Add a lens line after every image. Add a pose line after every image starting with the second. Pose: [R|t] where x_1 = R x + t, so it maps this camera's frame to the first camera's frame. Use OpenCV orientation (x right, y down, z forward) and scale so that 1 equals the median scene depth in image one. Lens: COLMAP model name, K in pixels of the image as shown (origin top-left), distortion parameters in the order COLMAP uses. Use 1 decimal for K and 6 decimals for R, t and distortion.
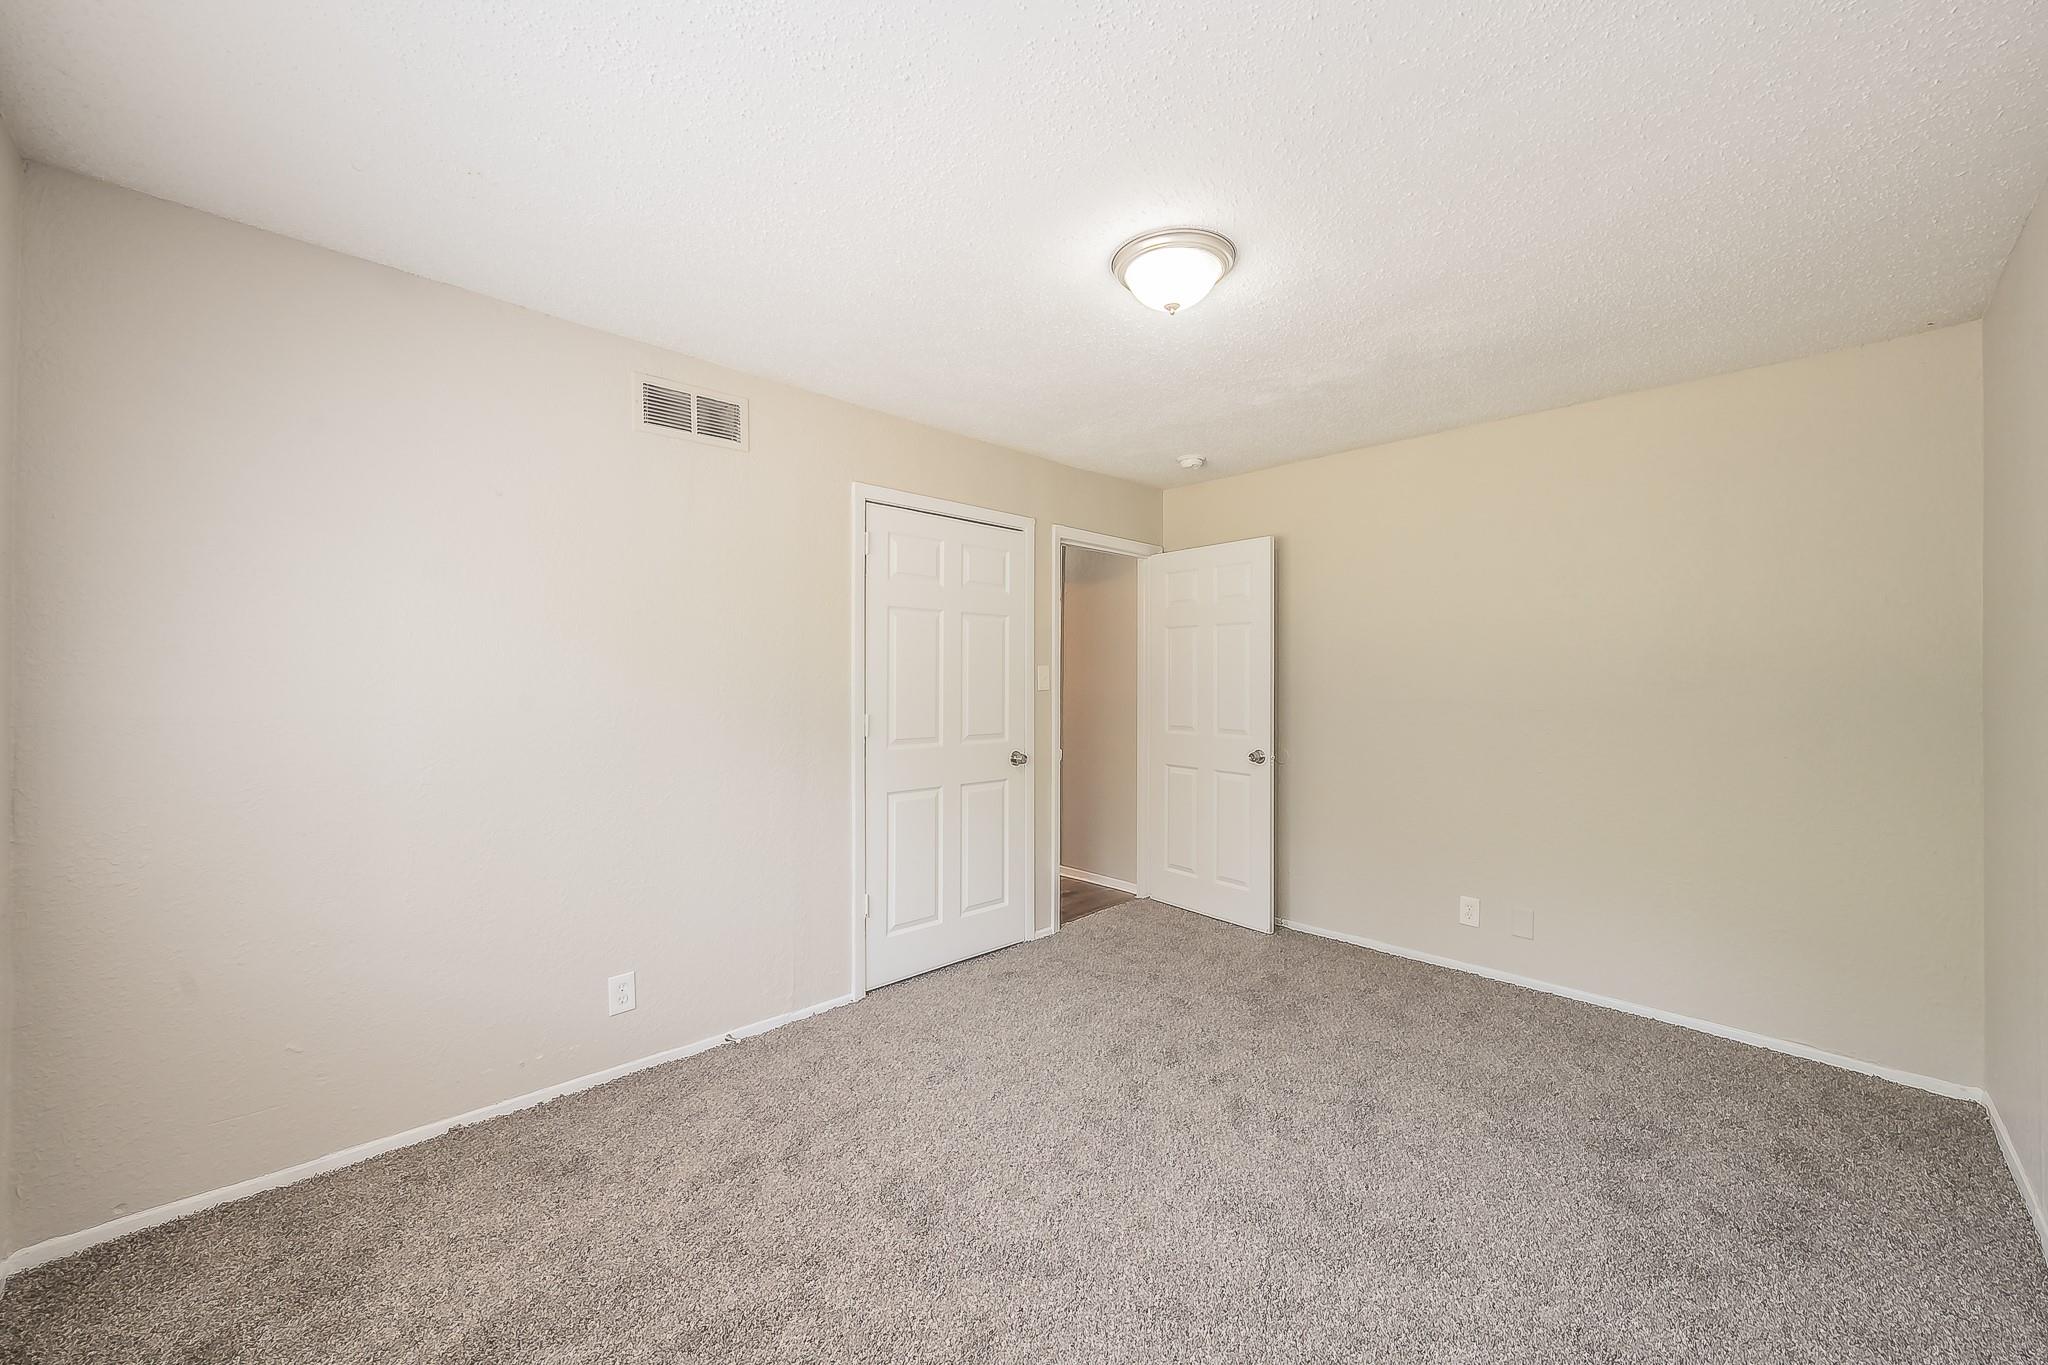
lens RADIAL K [[800.9, 0, 1025.9], [0, 800.9, 672.5], [0, 0, 1]] dist [0.000045, -0.000069]
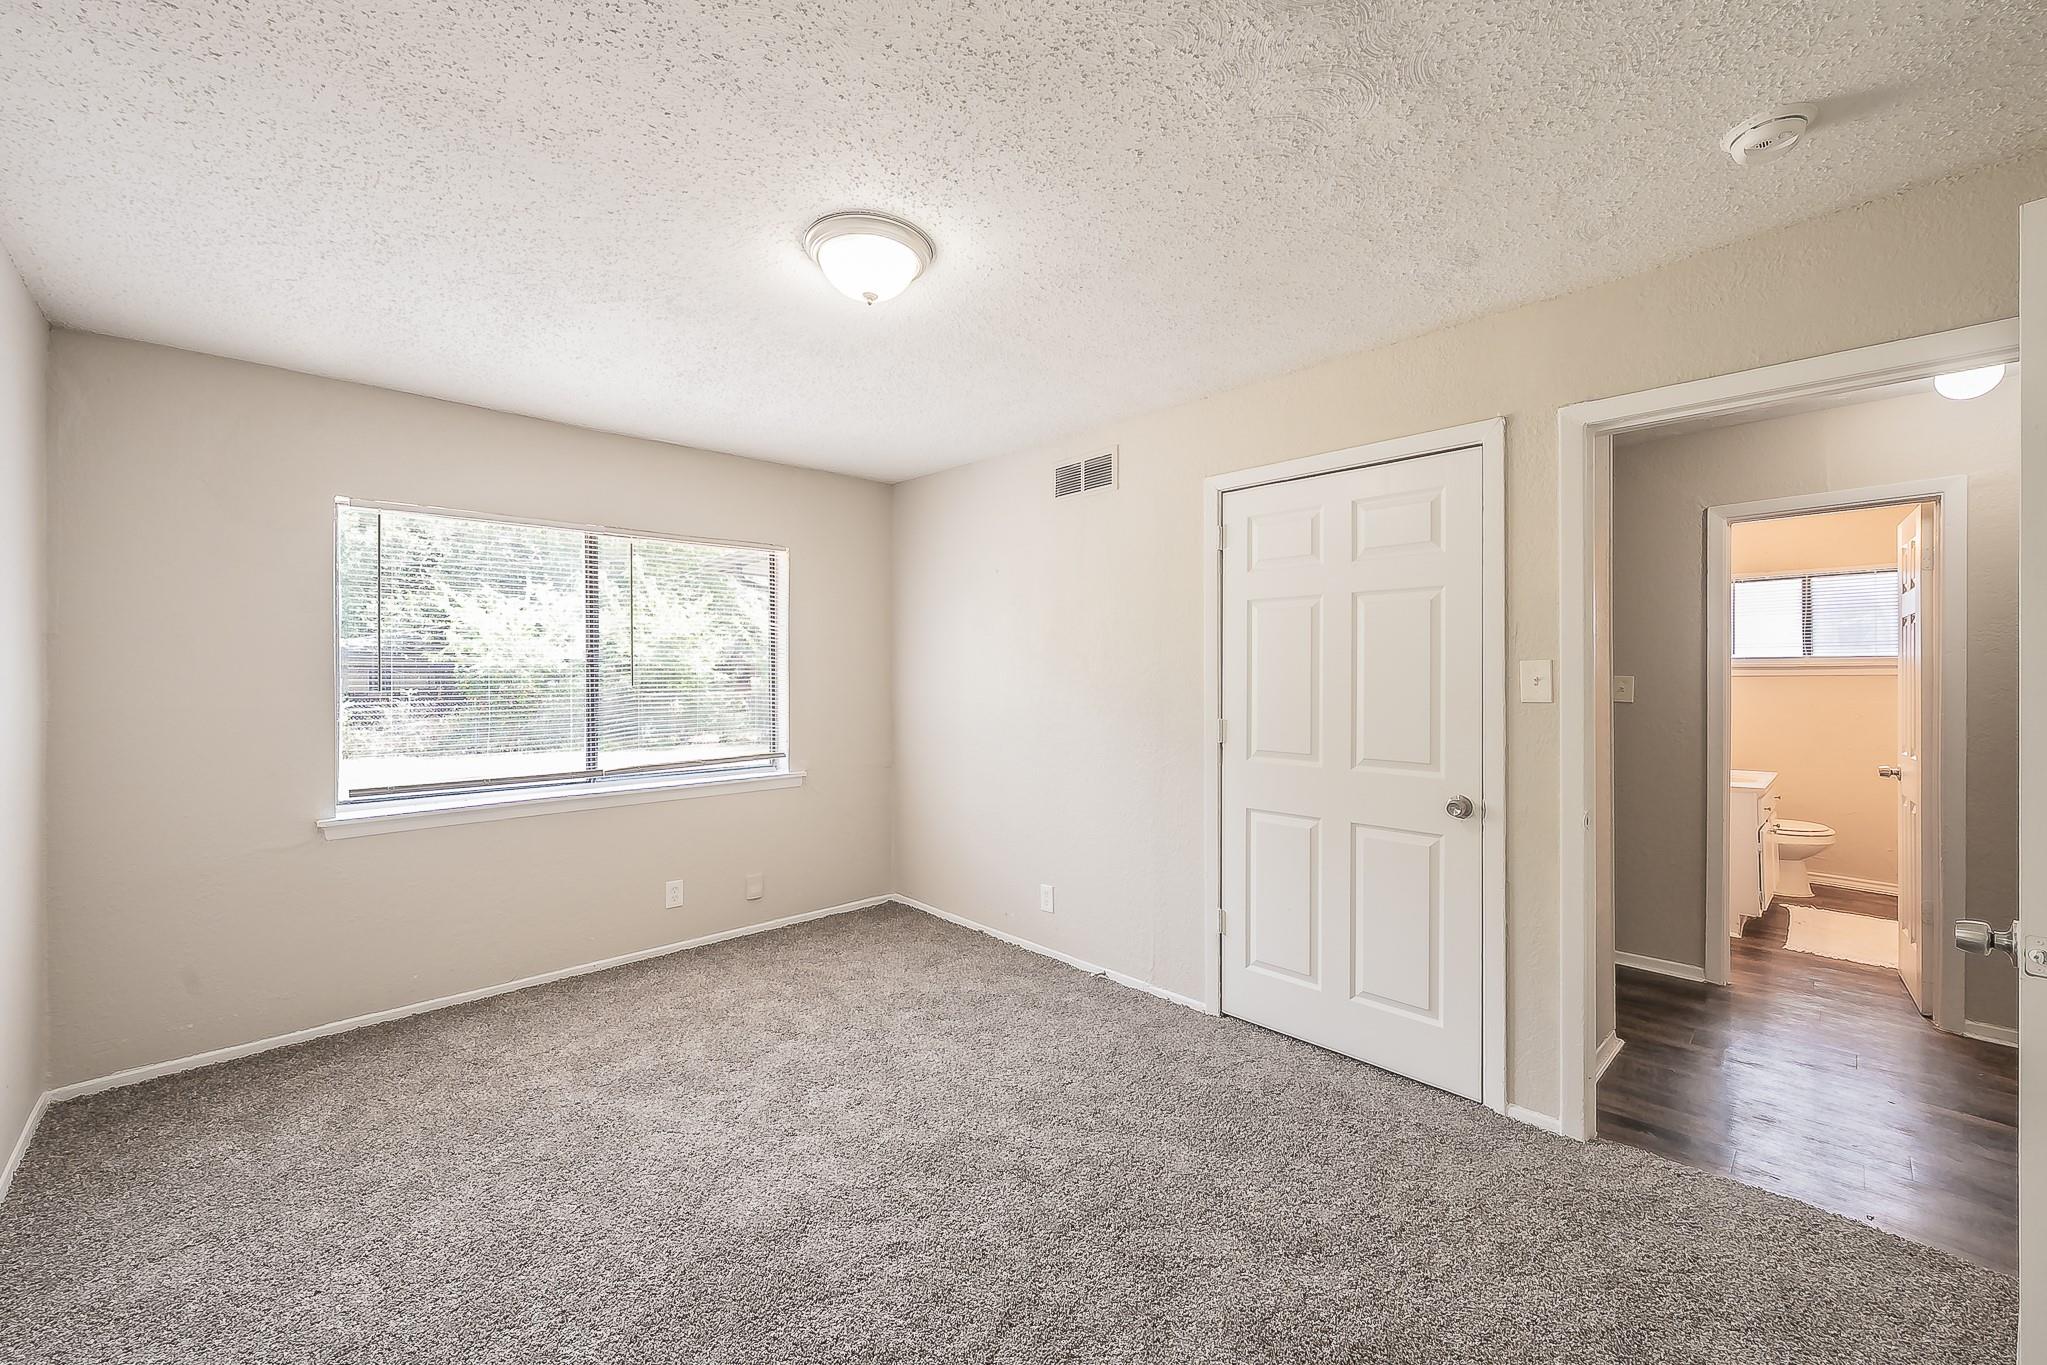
lens RADIAL K [[800.5, 0, 1025.5], [0, 800.5, 683.5], [0, 0, 1]] dist [0.000045, -0.000069]
pose [[-0.017119, 0.000175, -0.999853, 0.739264], [-0.001086, 0.999999, 0.000194, 0.010657], [0.999853, 0.001090, -0.017119, 0.776999]]
